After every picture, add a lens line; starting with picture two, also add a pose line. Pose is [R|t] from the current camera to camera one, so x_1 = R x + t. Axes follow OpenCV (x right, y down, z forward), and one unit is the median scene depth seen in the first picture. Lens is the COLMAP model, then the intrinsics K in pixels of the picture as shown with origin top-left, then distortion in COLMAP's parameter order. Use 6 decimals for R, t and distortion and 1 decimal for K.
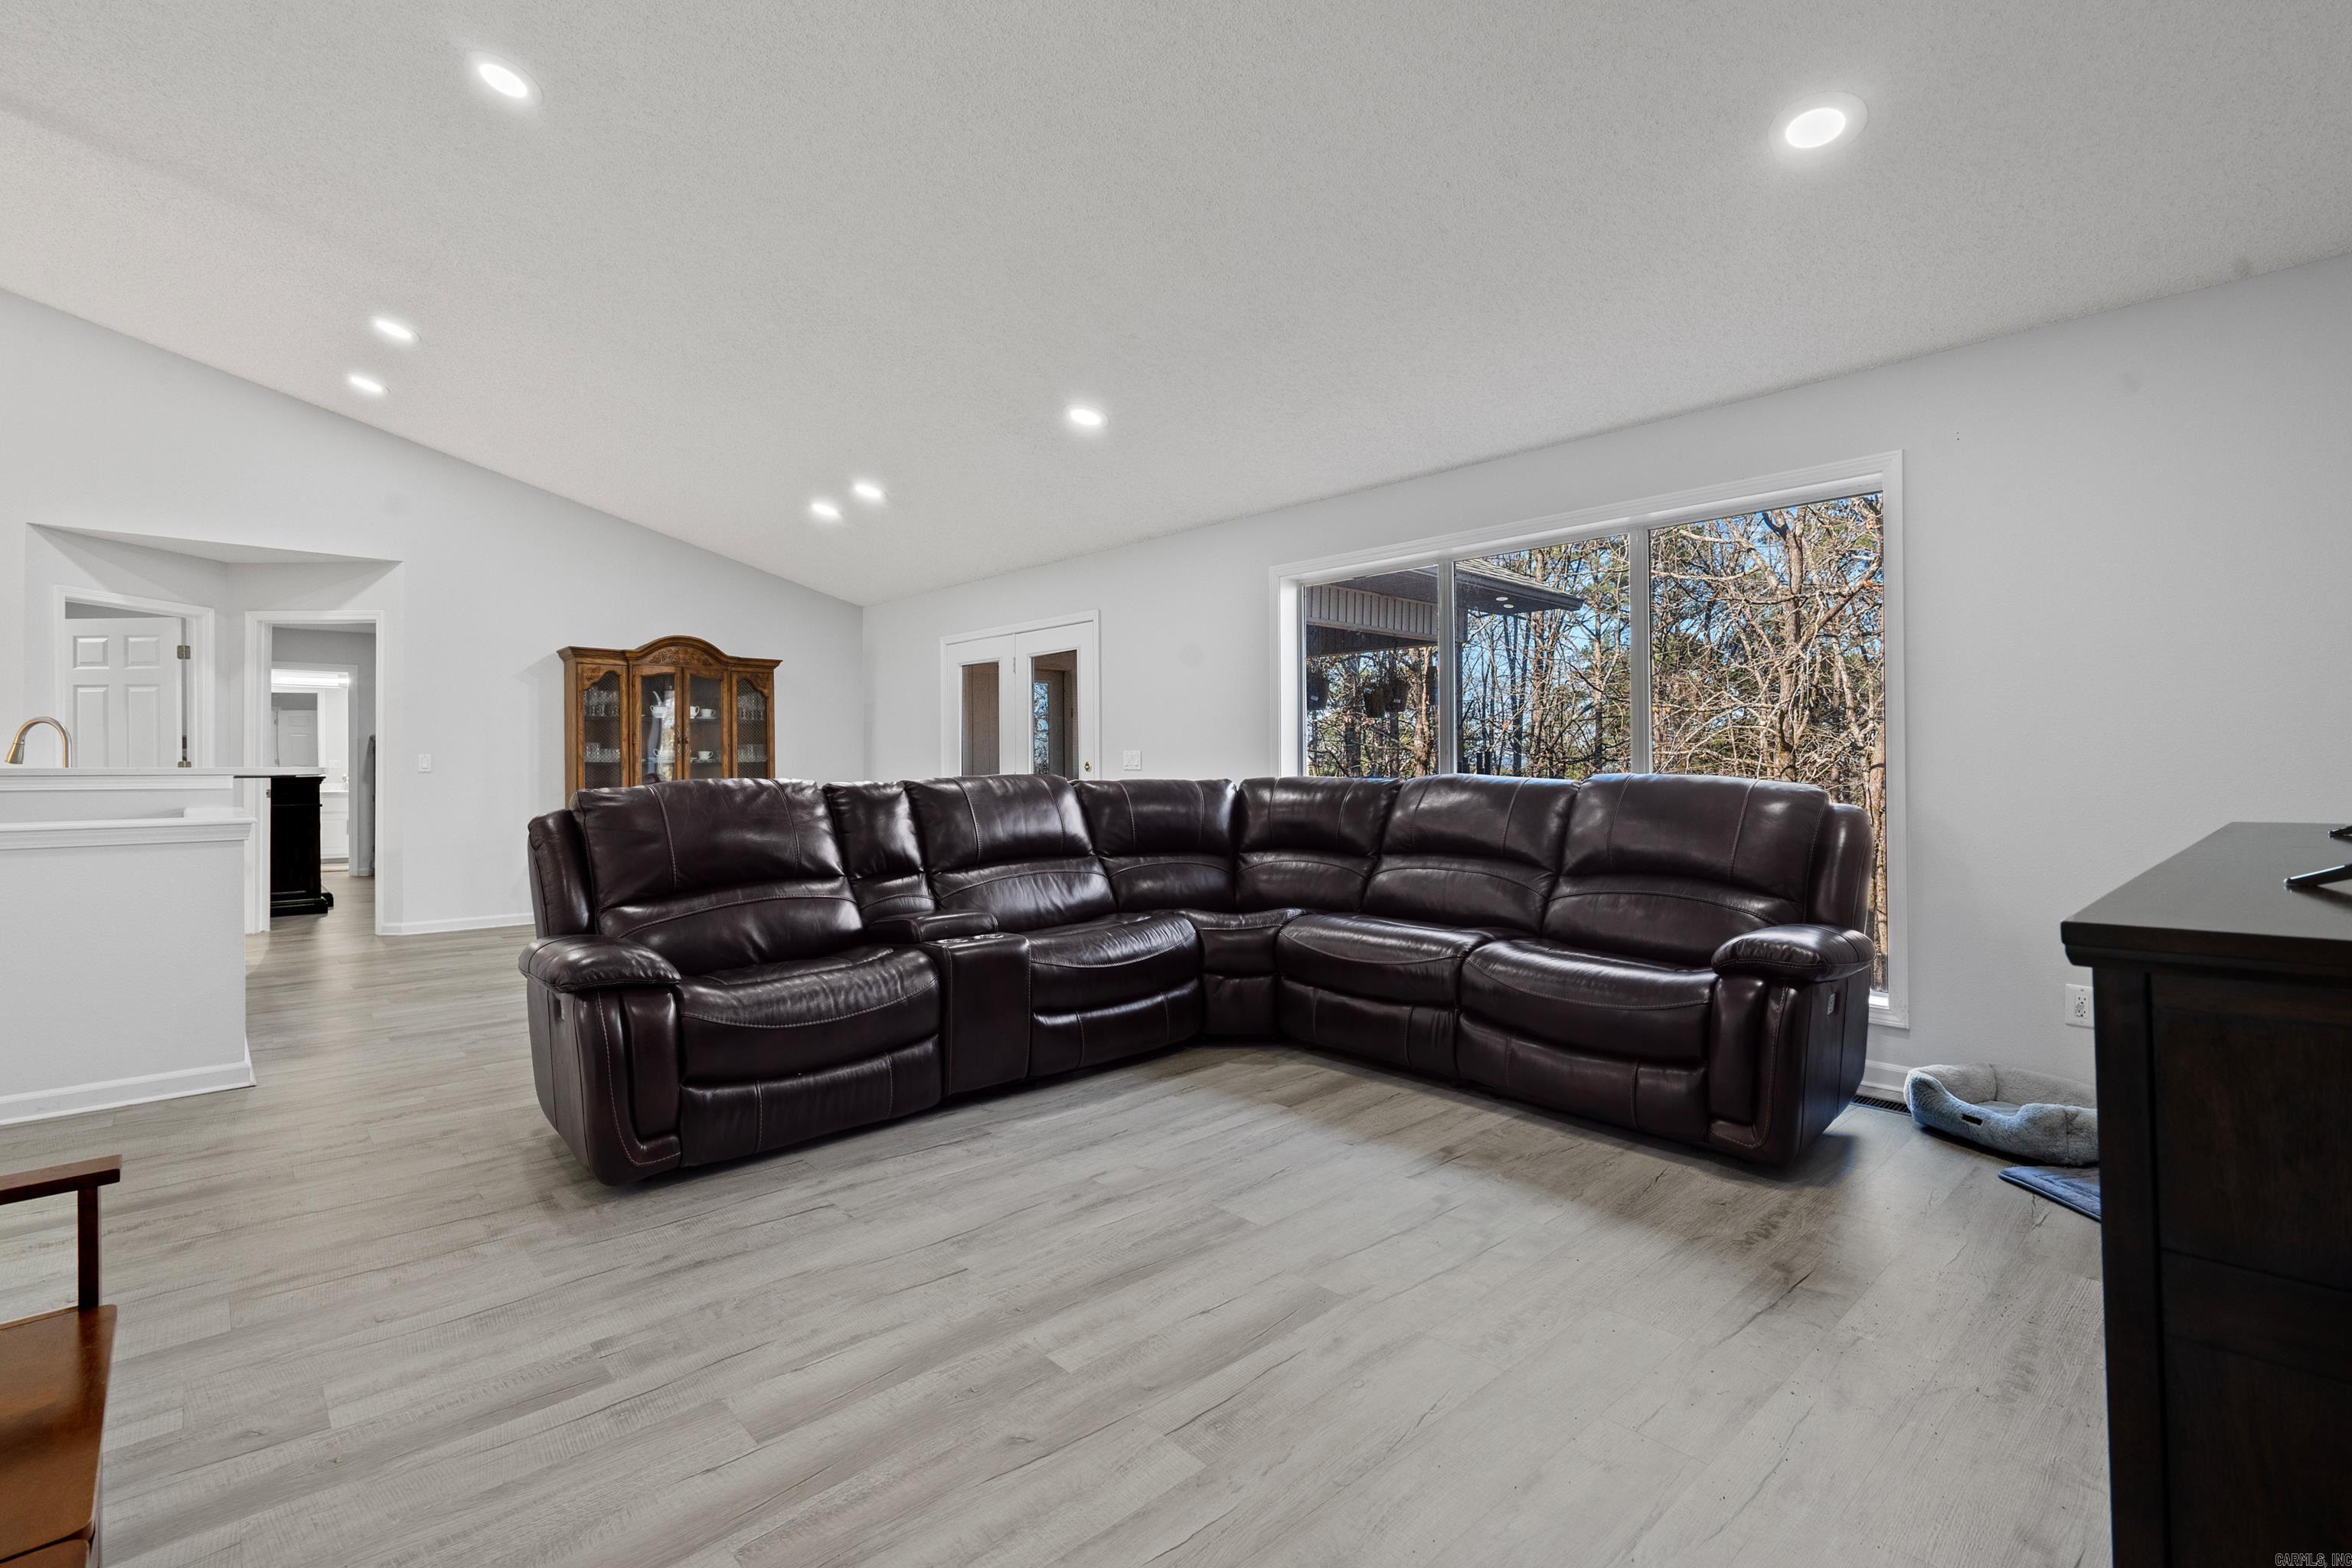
lens RADIAL K [[1084.2, 0, 1175.5], [0, 1084.2, 770.3], [0, 0, 1]] dist [-0.003436, -0.001033]
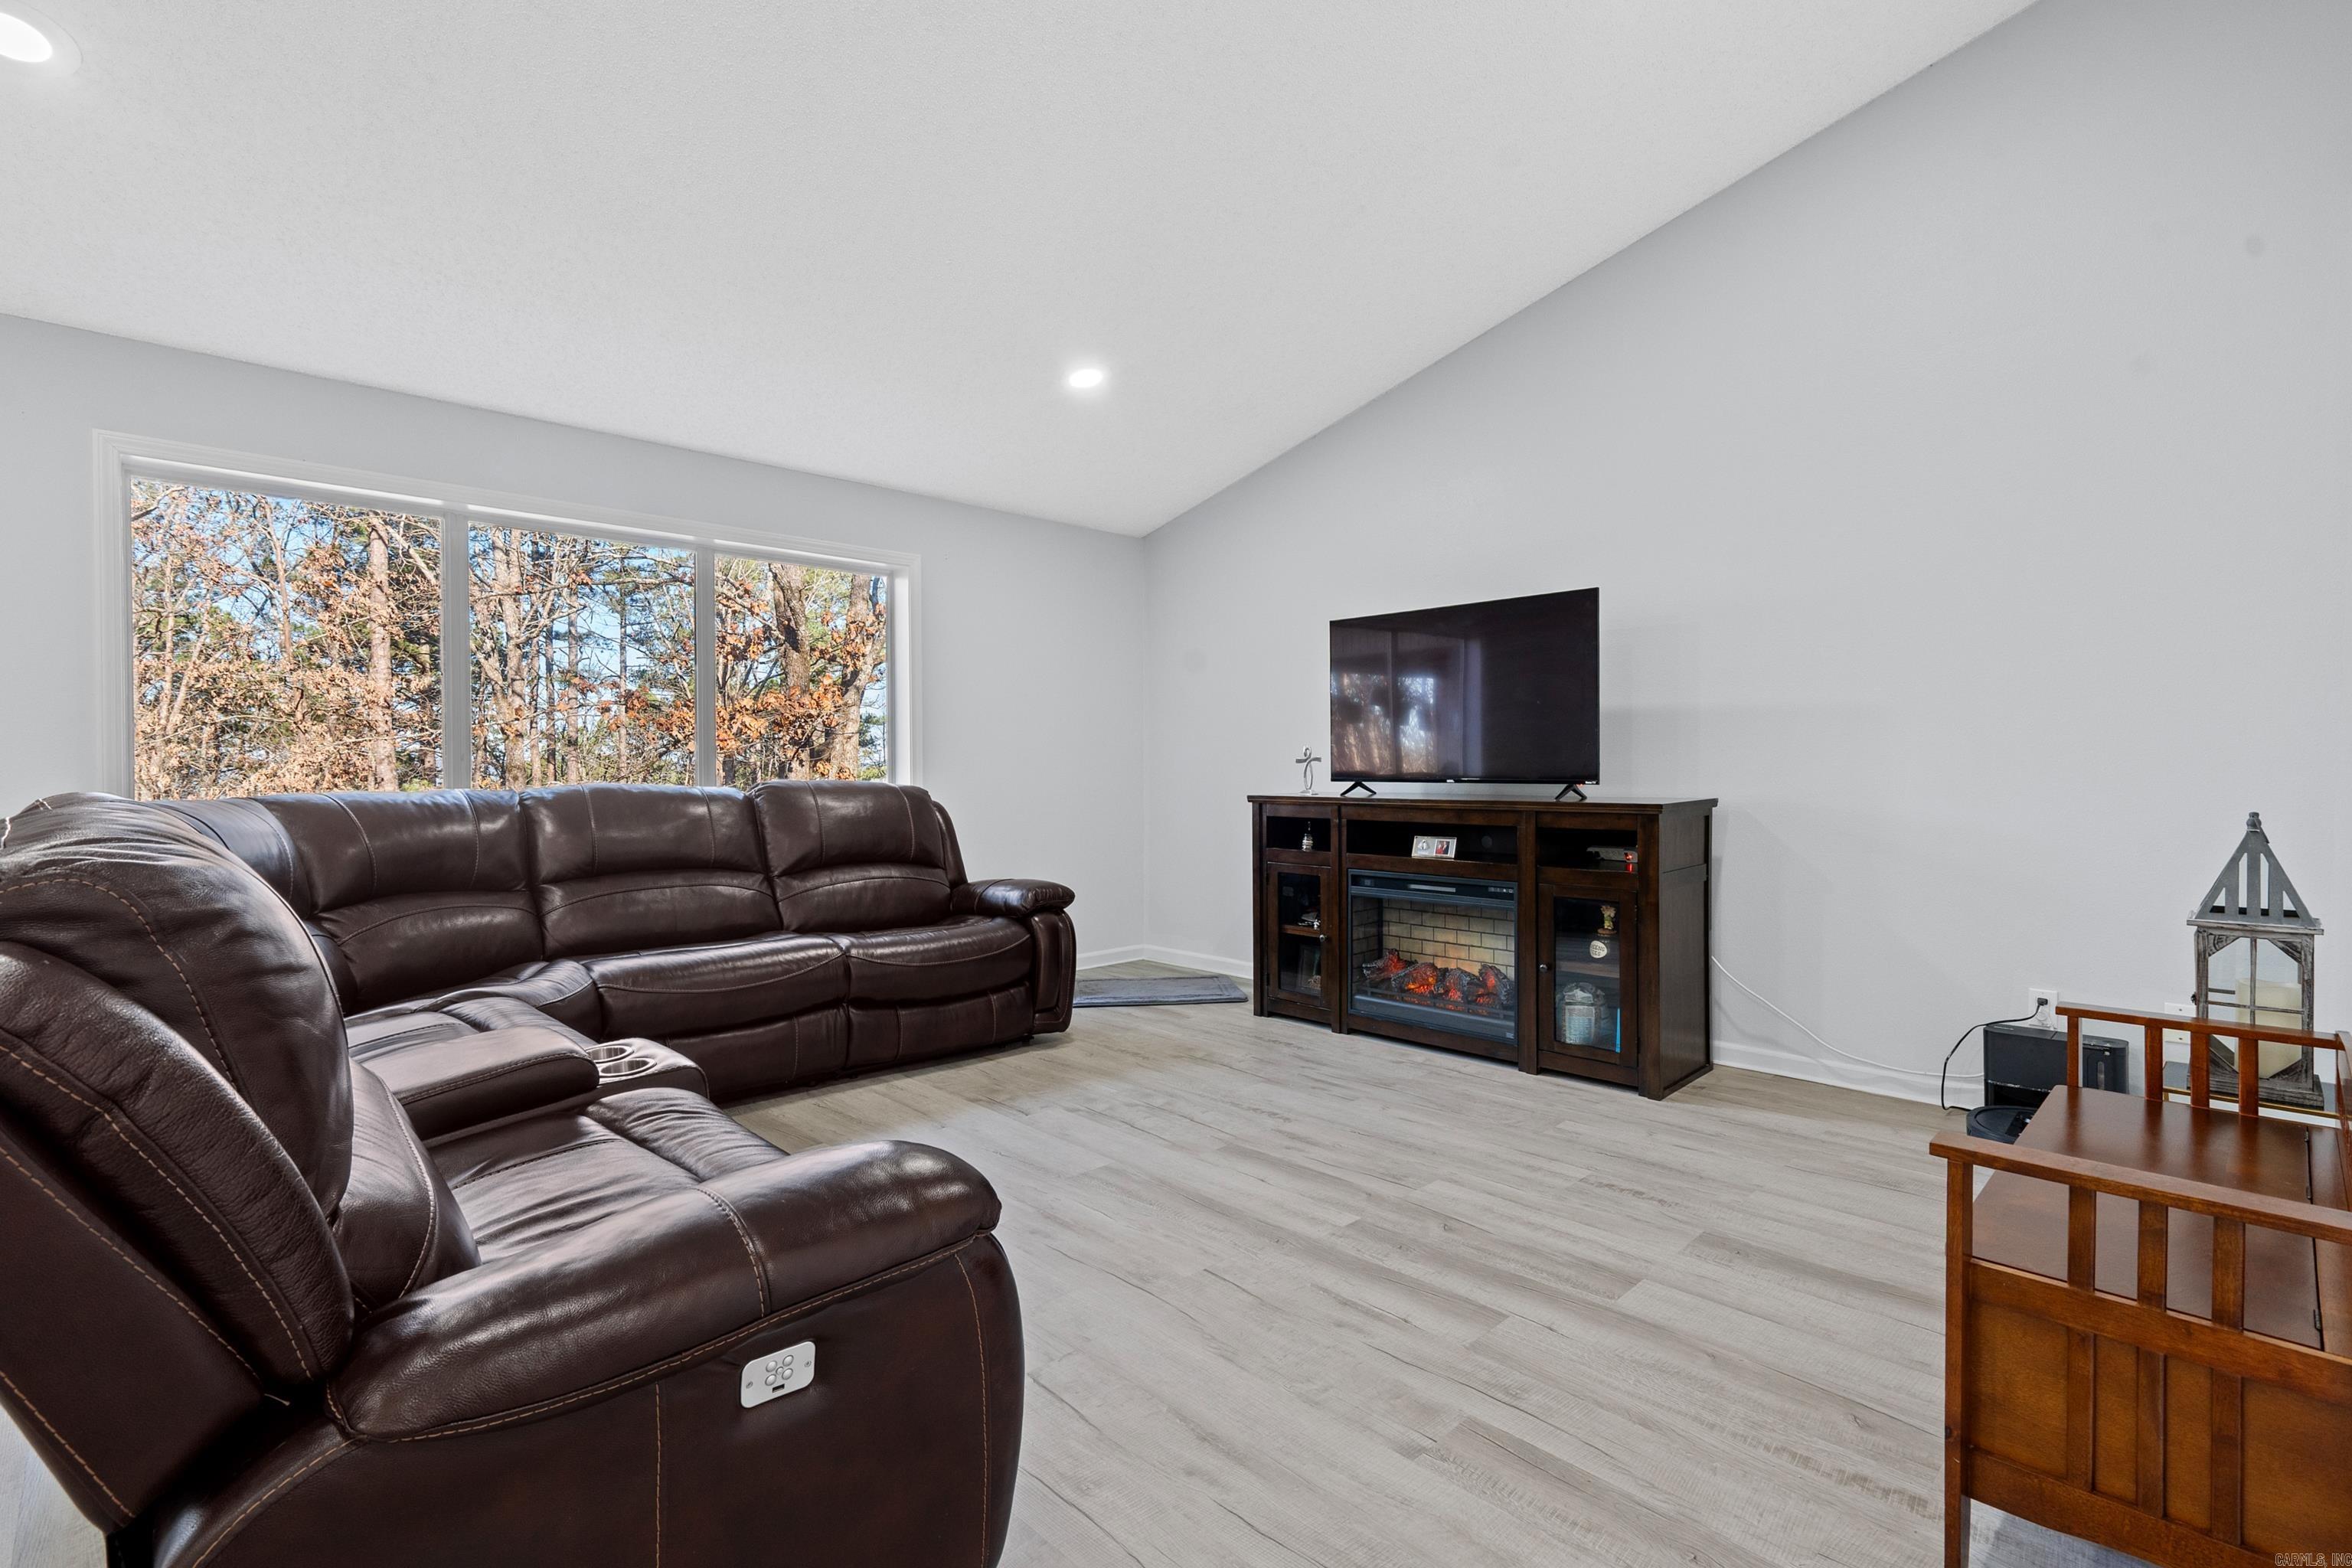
lens RADIAL K [[1084.2, 0, 1163.7], [0, 1084.2, 778.2], [0, 0, 1]] dist [-0.003436, -0.001033]
pose [[-0.031934, -0.003004, 0.999485, -1.185126], [0.006232, 0.999975, 0.003204, -0.003944], [-0.999471, 0.006331, -0.031915, 1.049377]]
